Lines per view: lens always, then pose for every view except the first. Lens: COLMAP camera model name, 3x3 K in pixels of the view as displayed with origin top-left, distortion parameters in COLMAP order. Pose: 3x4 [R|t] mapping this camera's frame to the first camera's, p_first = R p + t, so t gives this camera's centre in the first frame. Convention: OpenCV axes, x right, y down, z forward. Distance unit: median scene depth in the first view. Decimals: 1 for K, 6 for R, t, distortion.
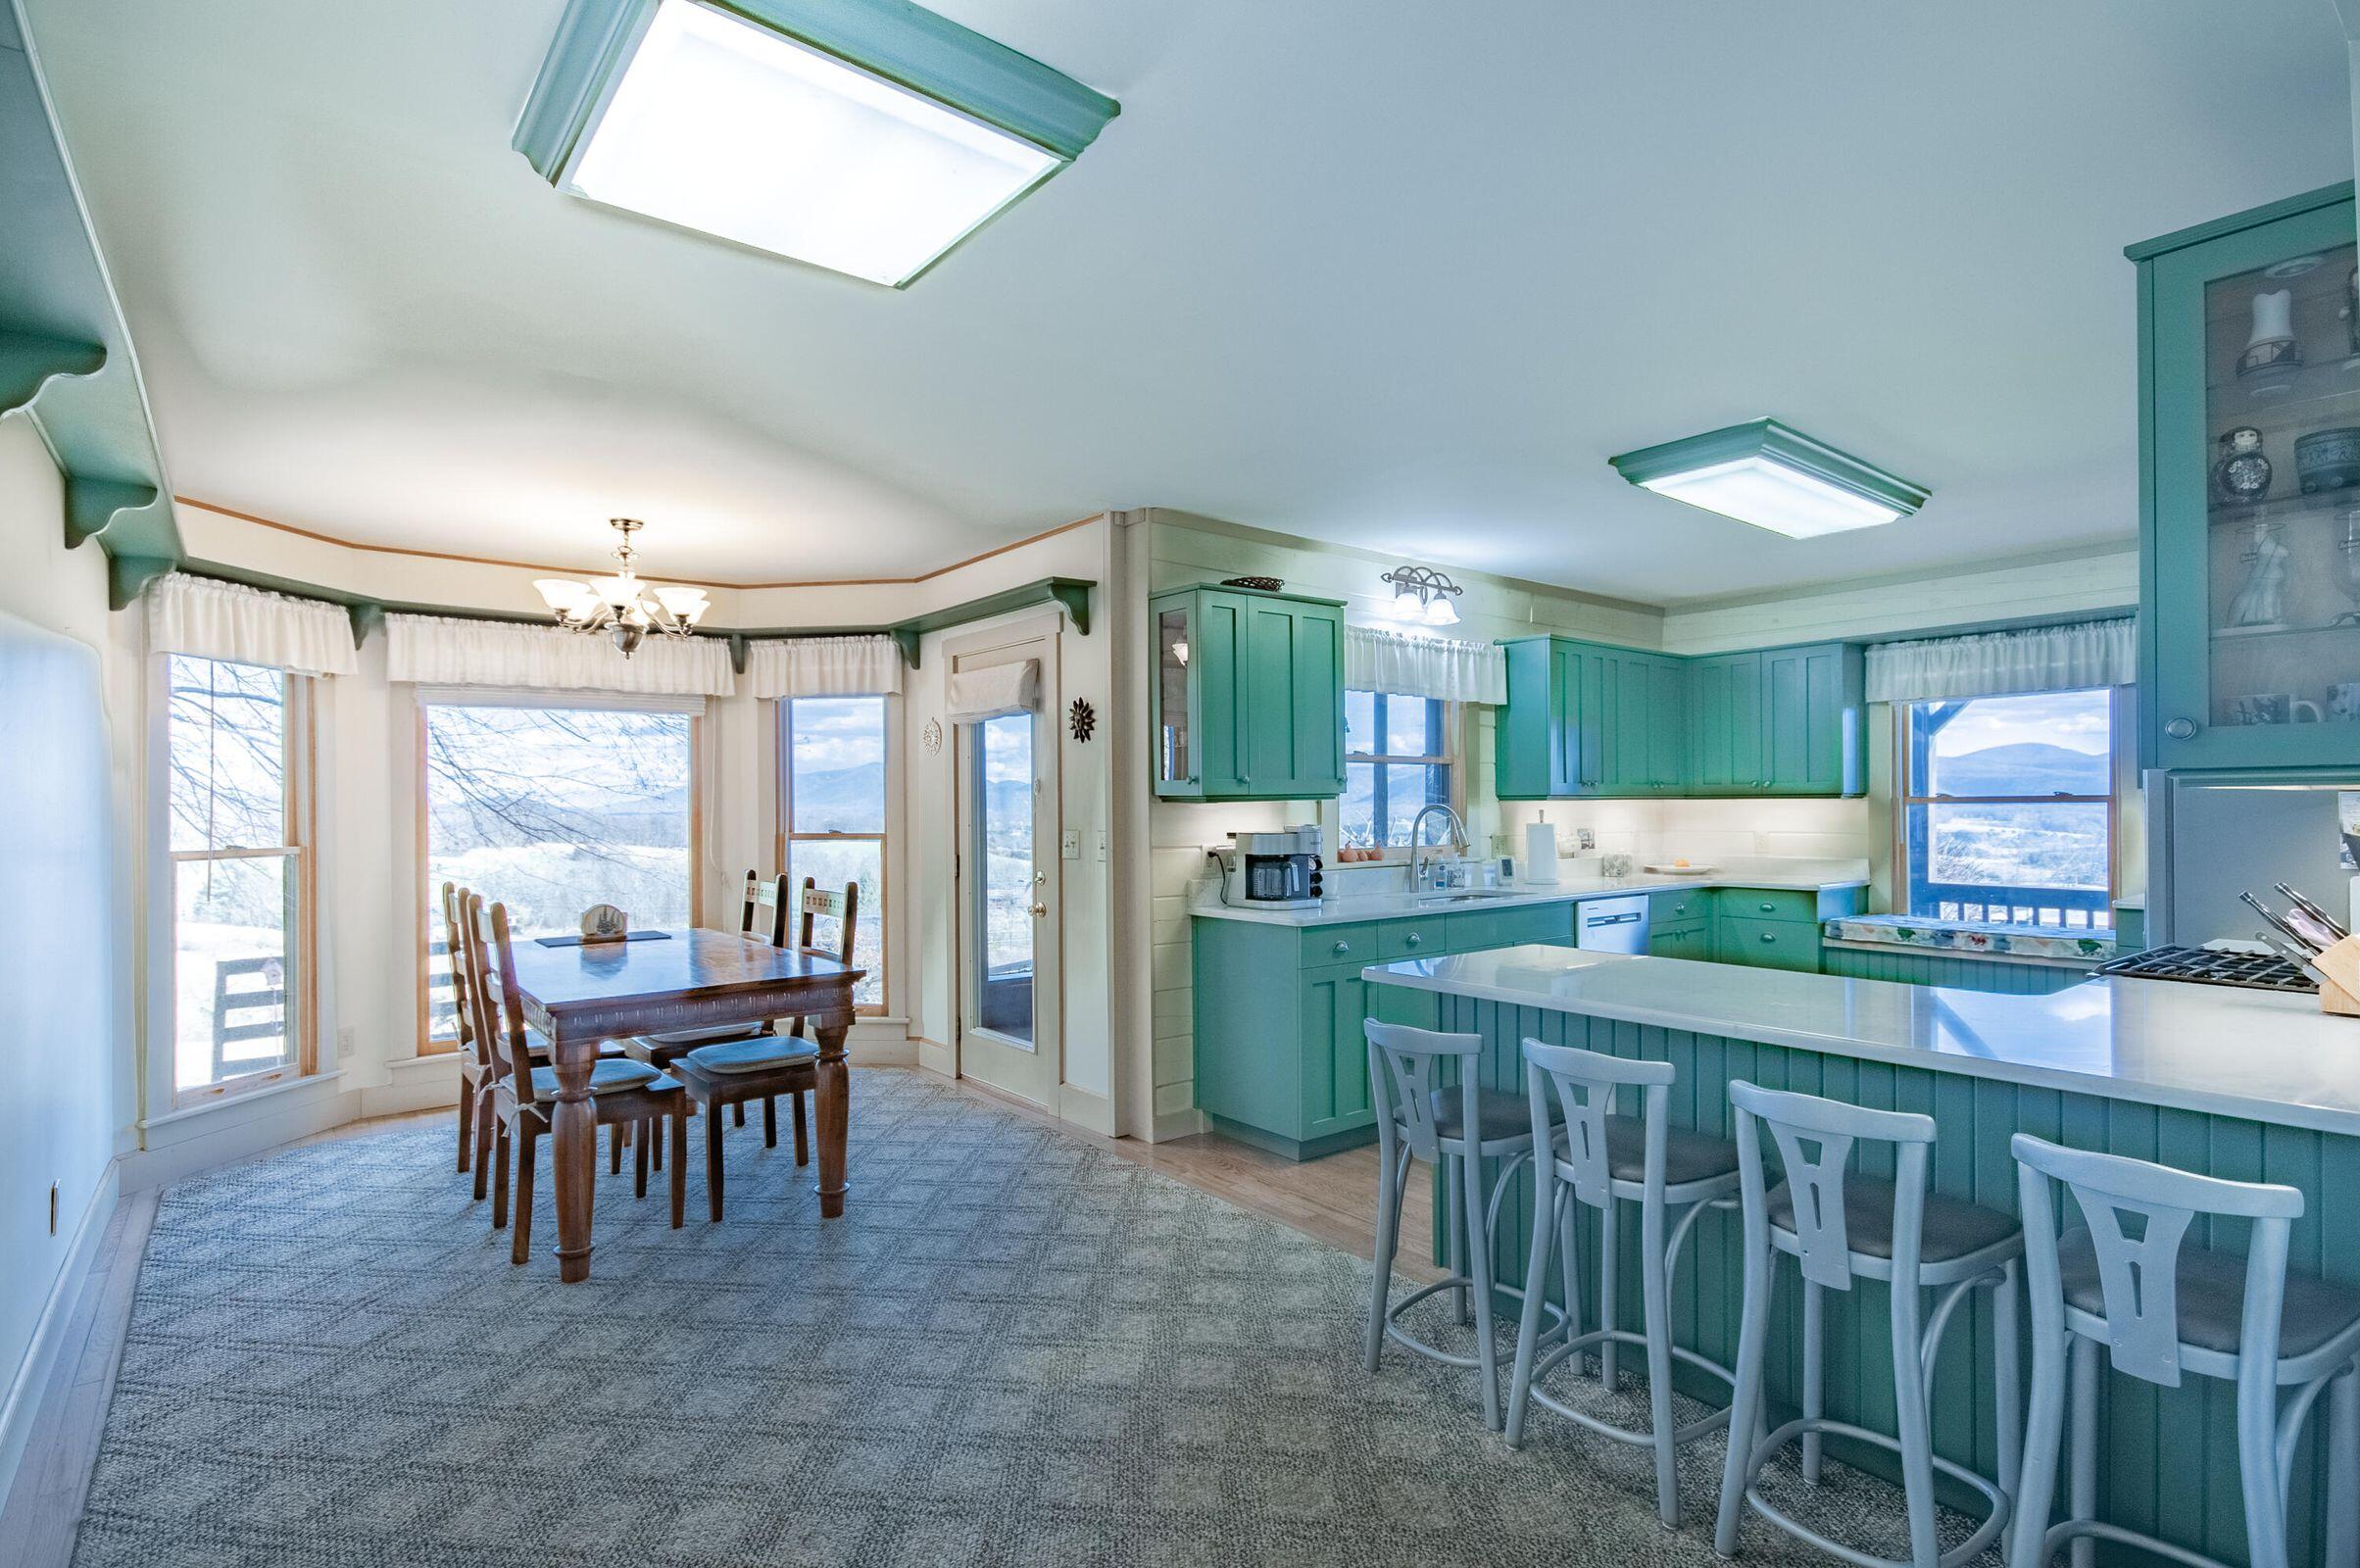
lens RADIAL K [[1154.0, 0, 1184.4], [0, 1154.0, 811.1], [0, 0, 1]] dist [0.000200, 0.000056]
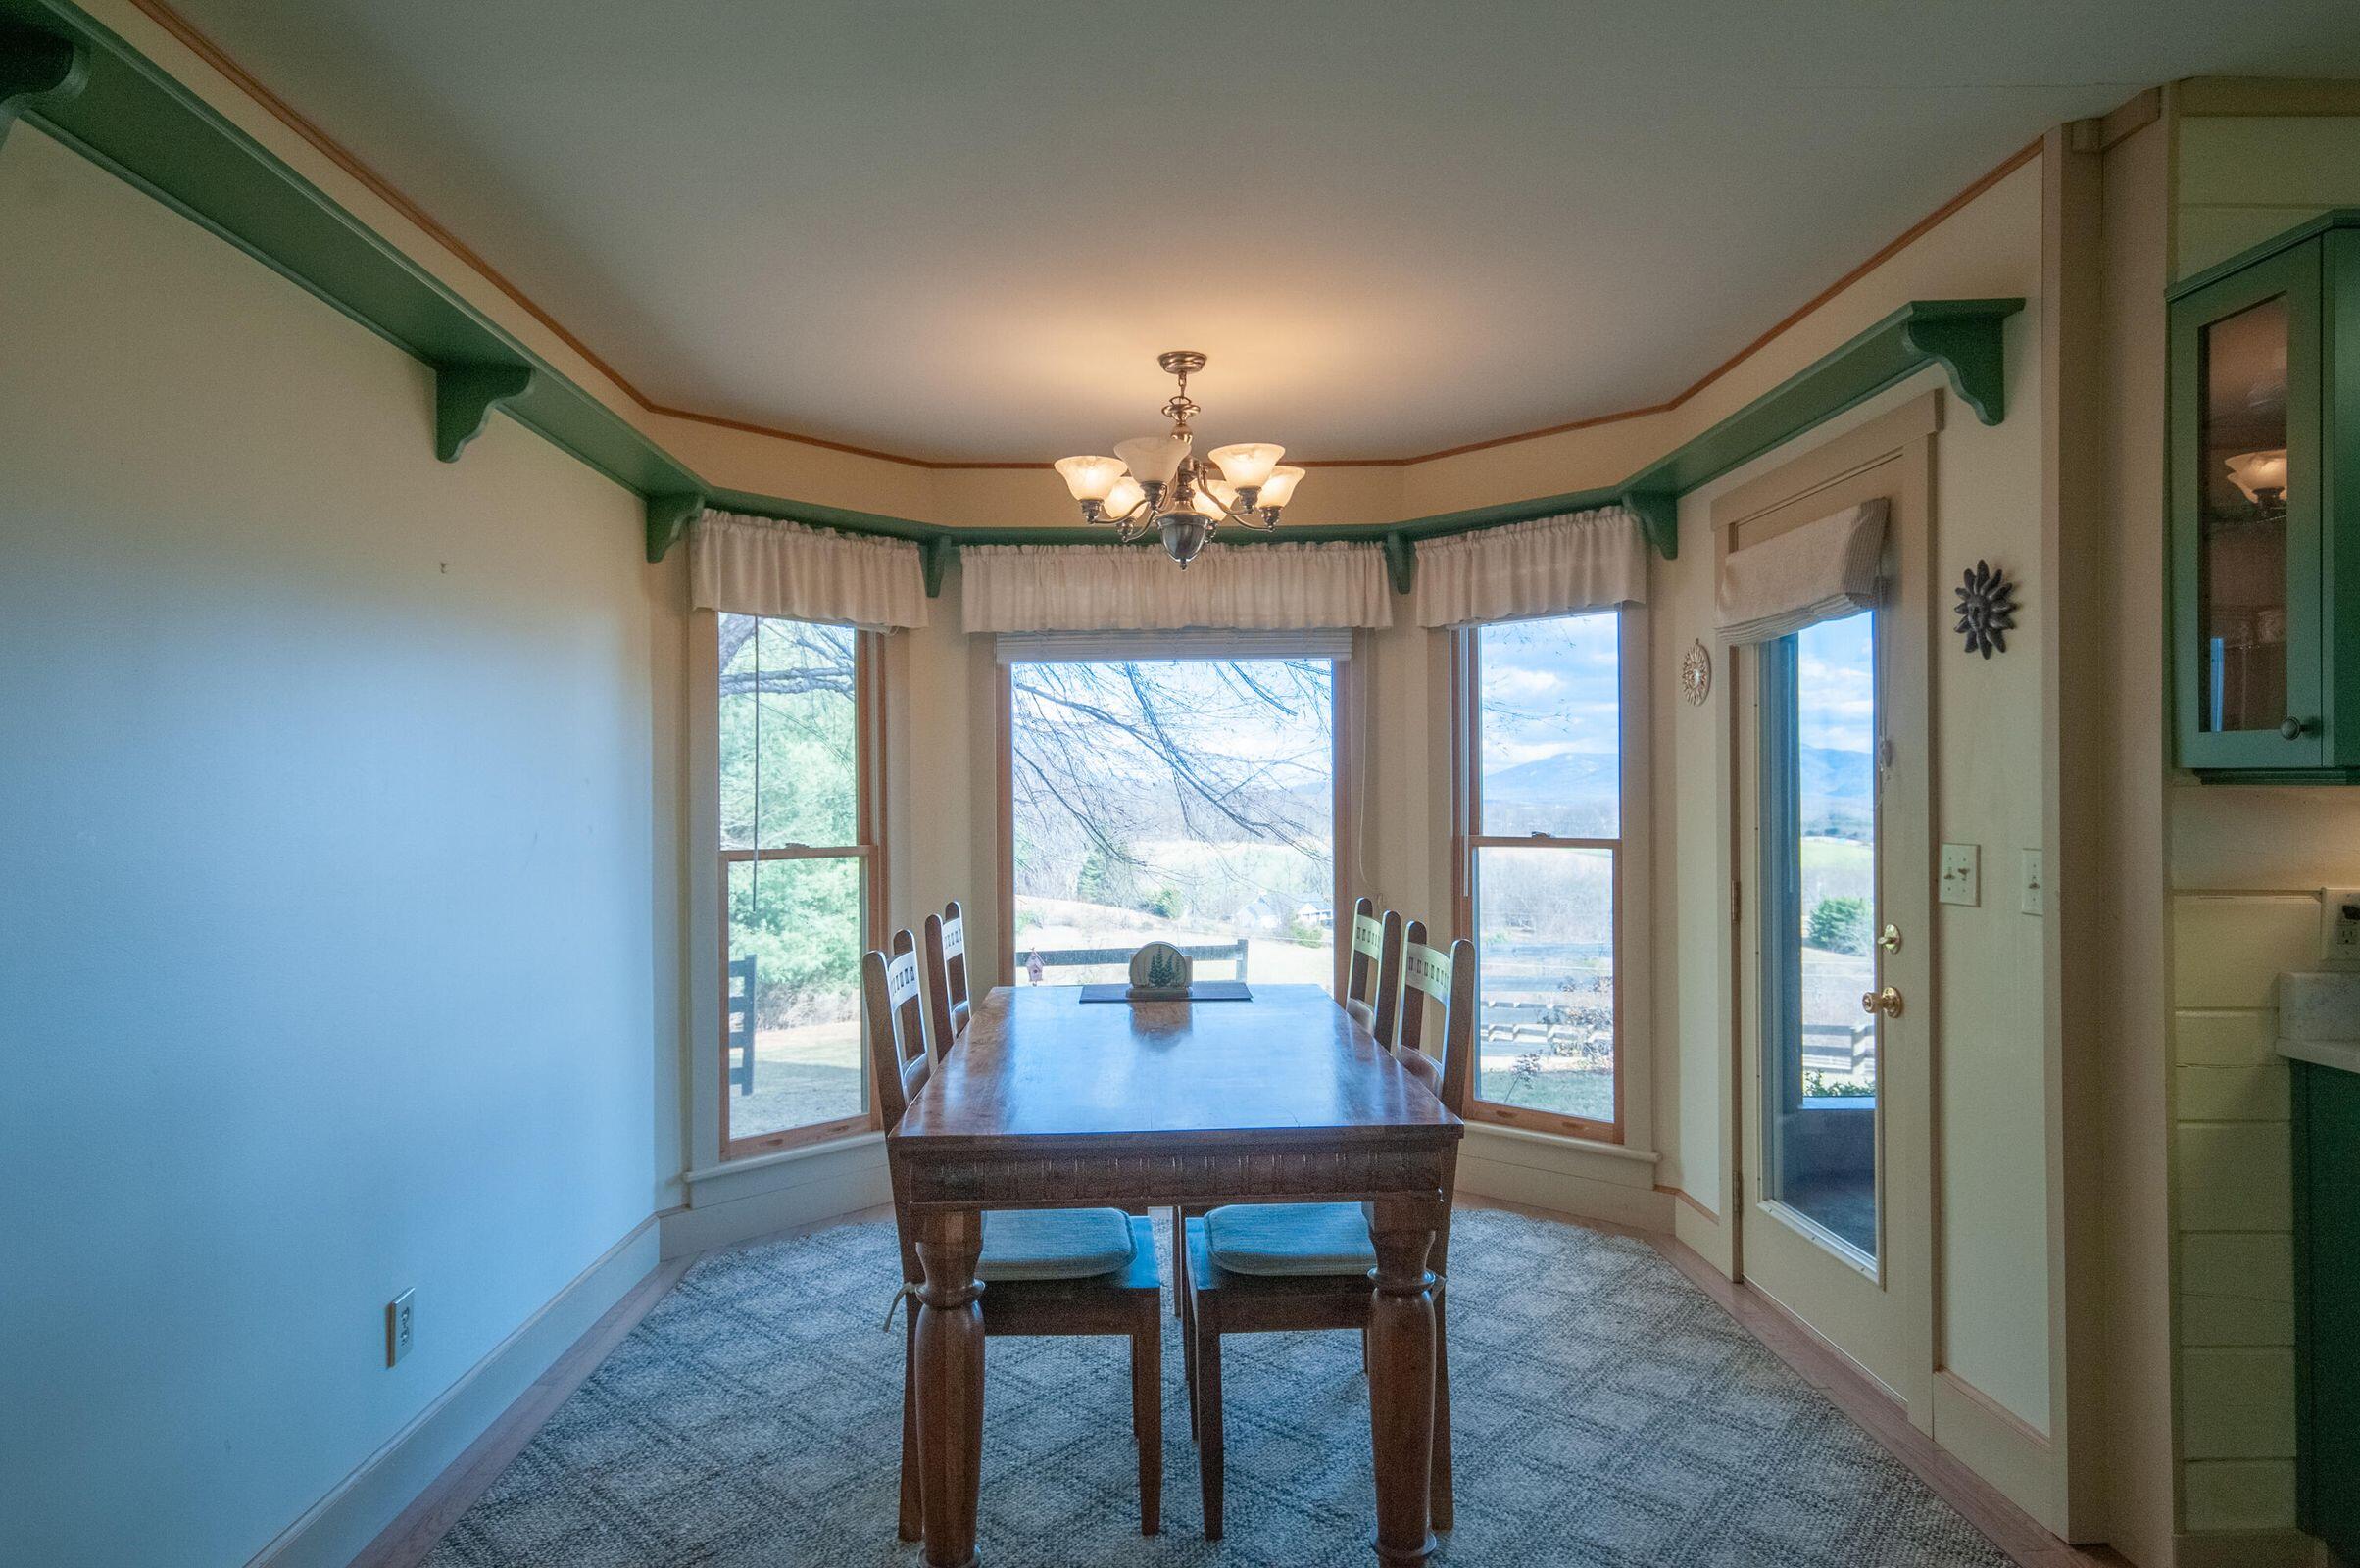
lens RADIAL K [[1399.0, 0, 1179.3], [0, 1399.0, 809.5], [0, 0, 1]] dist [0.001456, 0.016998]
pose [[0.802771, 0.005293, -0.596264, -0.012102], [-0.000447, 0.999966, 0.008275, -0.002496], [0.596288, -0.006377, 0.802745, 0.349966]]
